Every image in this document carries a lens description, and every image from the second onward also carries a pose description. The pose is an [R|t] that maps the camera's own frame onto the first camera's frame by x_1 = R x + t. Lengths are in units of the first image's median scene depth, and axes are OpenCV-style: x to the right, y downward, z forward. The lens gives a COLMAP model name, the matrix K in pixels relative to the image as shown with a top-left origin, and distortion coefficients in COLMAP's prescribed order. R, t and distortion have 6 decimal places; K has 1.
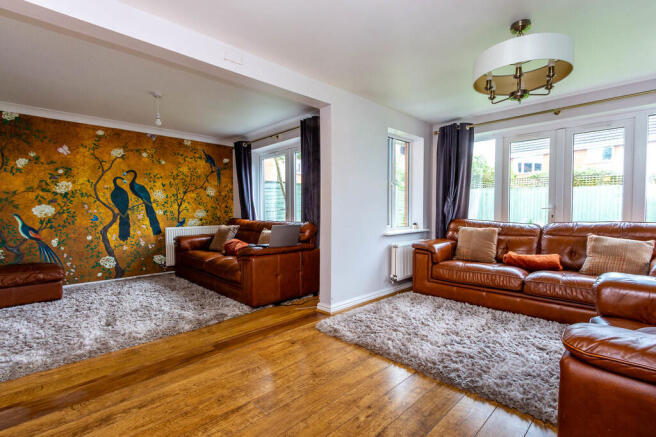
lens RADIAL K [[306.0, 0, 341.3], [0, 306.0, 218.2], [0, 0, 1]] dist [0.000531, -0.001004]
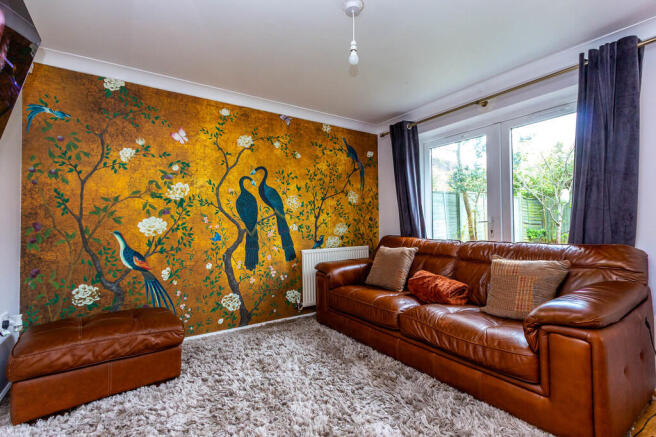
lens RADIAL K [[306.0, 0, 341.3], [0, 306.0, 218.2], [0, 0, 1]] dist [0.000531, -0.001004]
pose [[0.984165, -0.010208, -0.176960, -0.402738], [0.002427, 0.999023, -0.044136, -0.010509], [0.177237, 0.043008, 0.983228, 0.372420]]
